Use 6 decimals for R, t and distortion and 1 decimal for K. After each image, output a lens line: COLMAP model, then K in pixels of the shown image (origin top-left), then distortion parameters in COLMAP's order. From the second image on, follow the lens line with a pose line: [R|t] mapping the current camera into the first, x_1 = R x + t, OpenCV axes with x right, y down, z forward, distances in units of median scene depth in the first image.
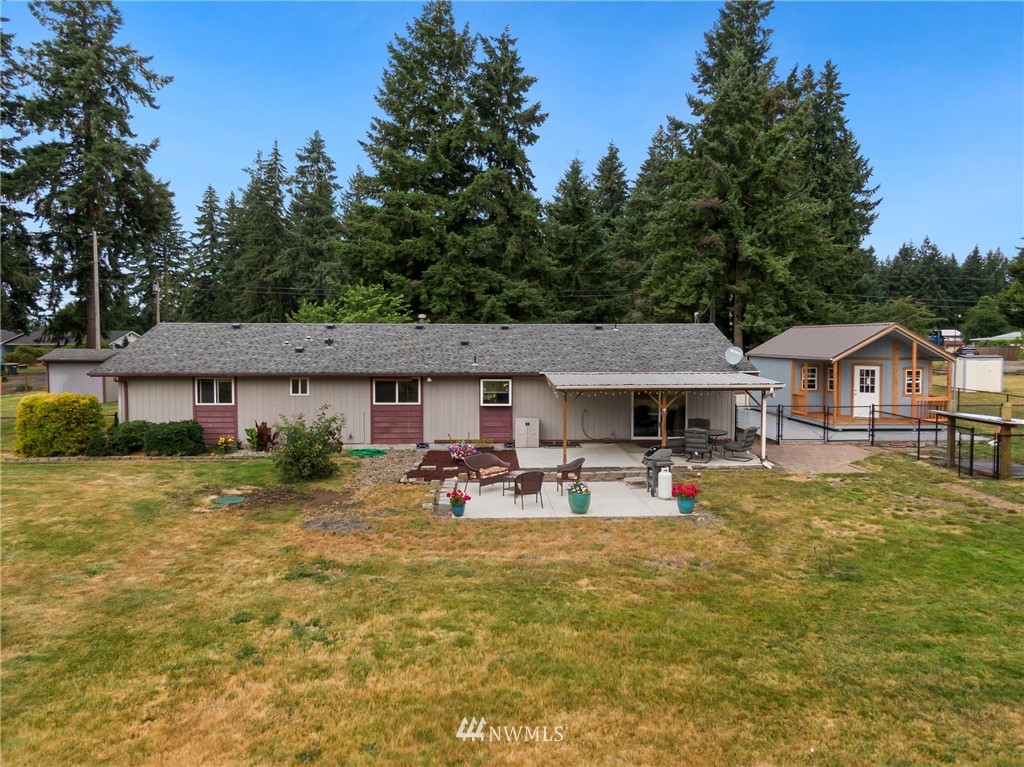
lens RADIAL K [[735.2, 0, 513.4], [0, 735.2, 374.5], [0, 0, 1]] dist [0.014175, -0.039806]
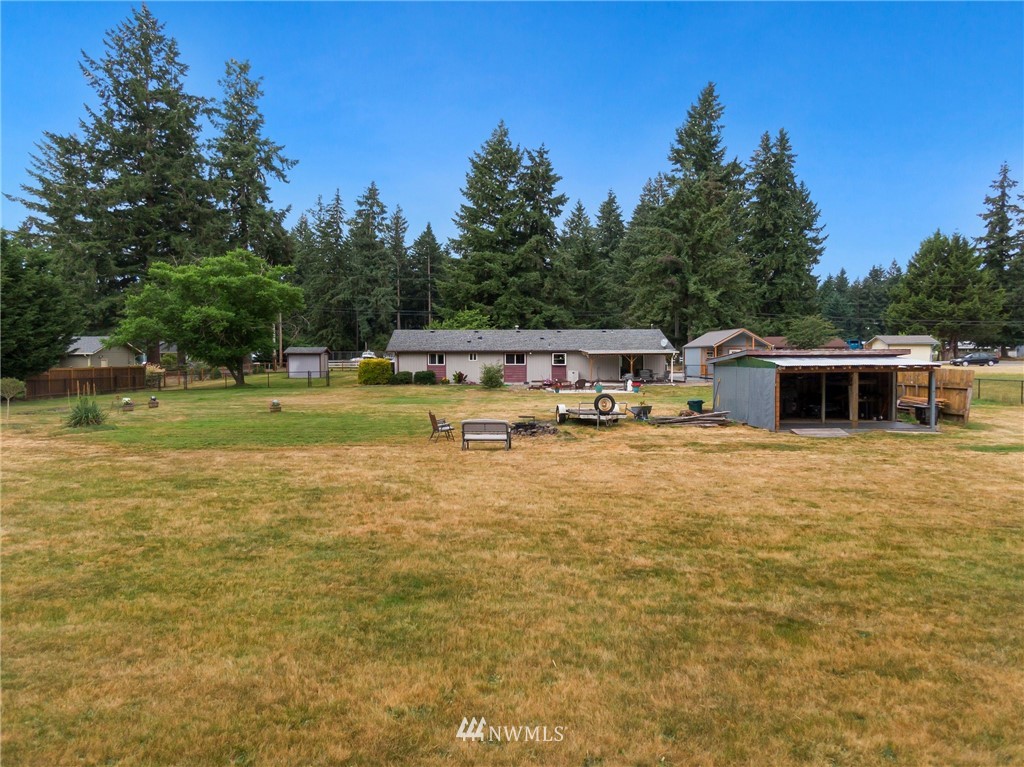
lens RADIAL K [[735.2, 0, 506.5], [0, 735.2, 389.9], [0, 0, 1]] dist [0.014175, -0.039806]
pose [[0.999957, -0.002540, -0.008946, -0.076169], [0.002518, 0.999994, -0.002434, 0.057093], [0.008952, 0.002411, 0.999957, -0.581357]]
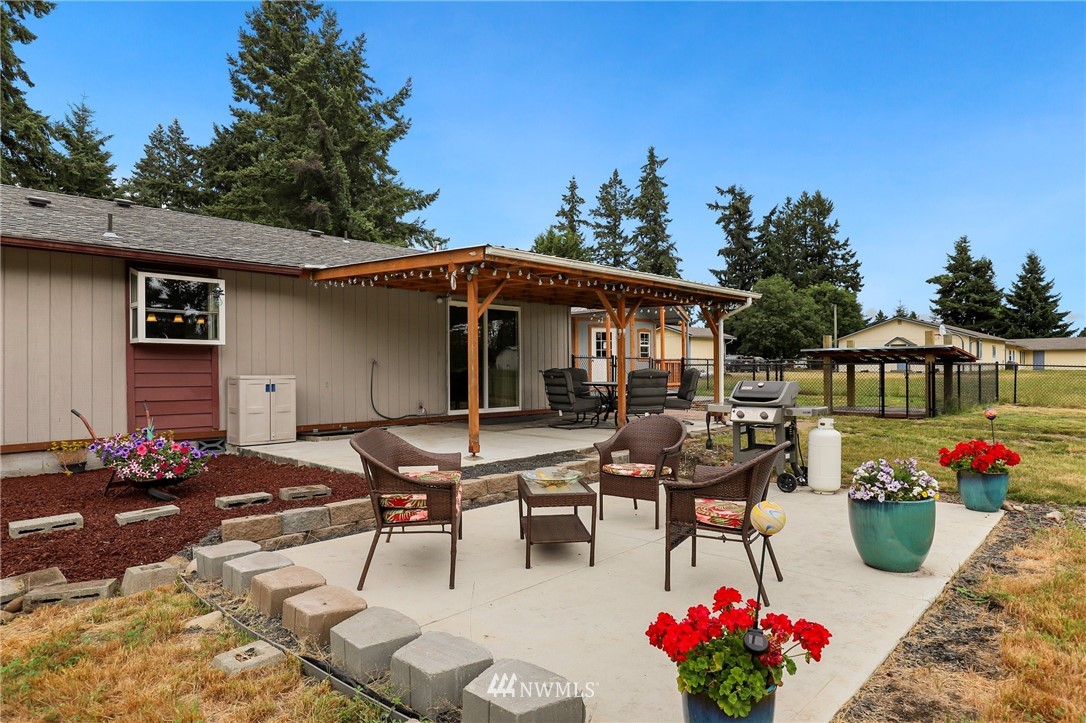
lens RADIAL K [[638.5, 0, 542.6], [0, 638.5, 362.3], [0, 0, 1]] dist [0.014086, -0.004065]
pose [[0.707541, 0.005818, 0.706648, -0.059104], [0.041761, 0.997874, -0.050029, 0.035158], [-0.705437, 0.064908, 0.705794, 0.283549]]
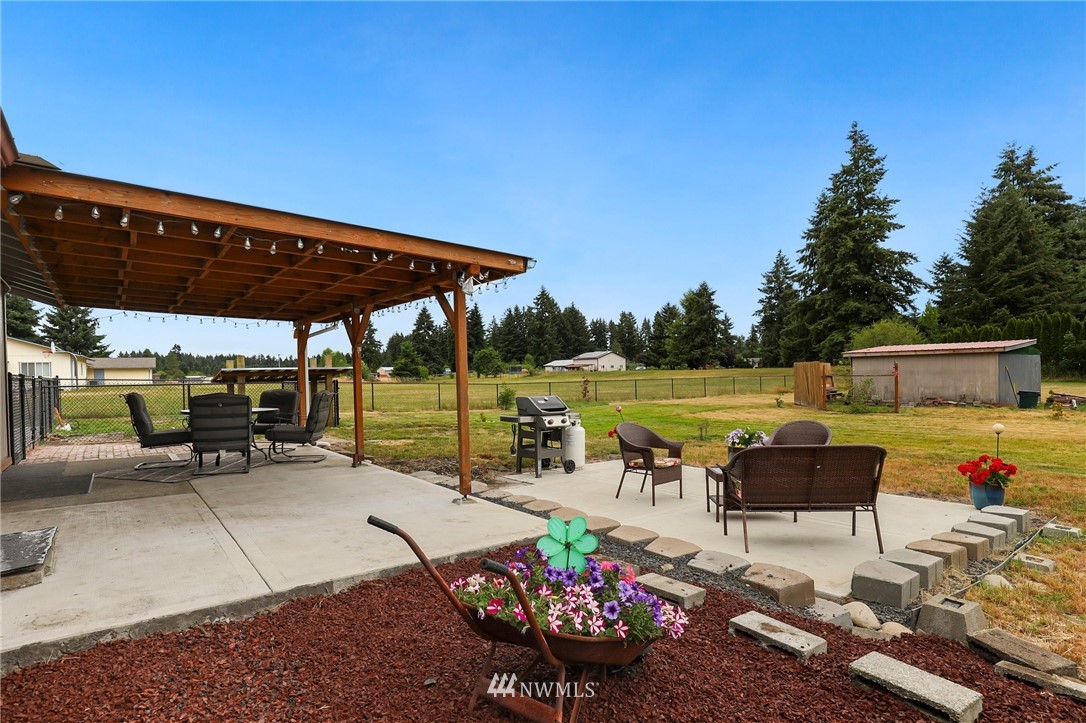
lens RADIAL K [[584.5, 0, 537.8], [0, 584.5, 382.9], [0, 0, 1]] dist [-0.018948, 0.004285]
pose [[-0.572864, -0.000447, 0.819651, -0.065083], [0.061399, 0.997167, 0.043456, 0.023500], [-0.817348, 0.075220, -0.571213, 0.438990]]
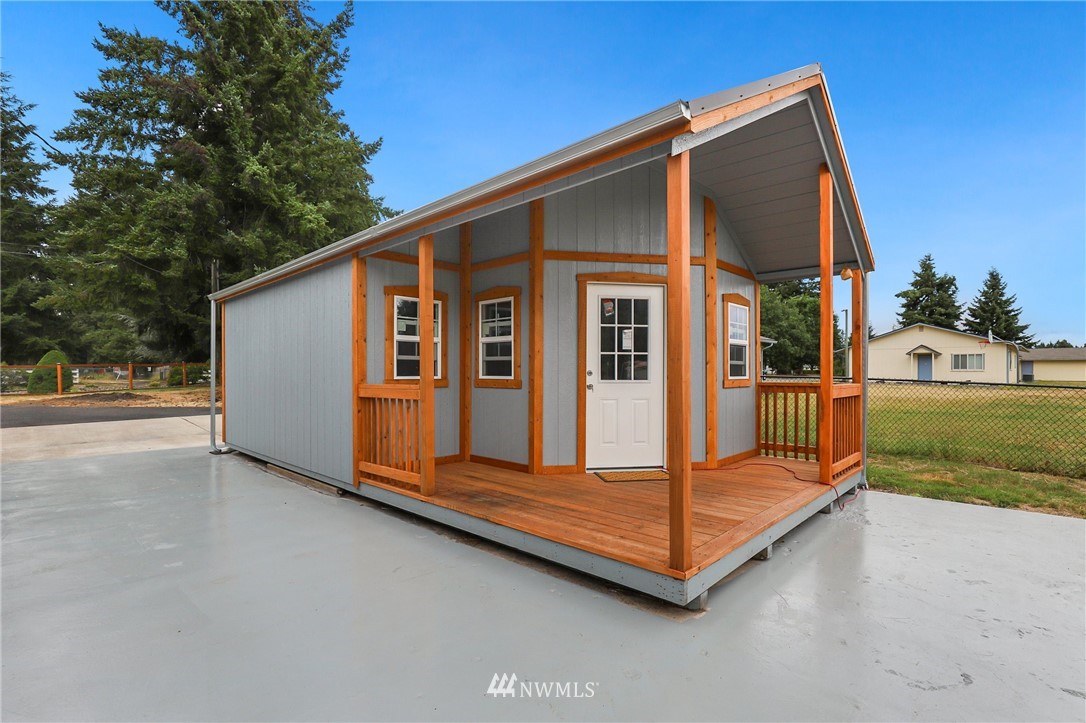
lens RADIAL K [[506.1, 0, 543.3], [0, 506.1, 367.0], [0, 0, 1]] dist [-0.034938, 0.000873]
pose [[0.712179, 0.010264, 0.701922, 0.176548], [0.032534, 0.998336, -0.047607, 0.015268], [-0.701243, 0.056741, 0.710661, 0.485169]]
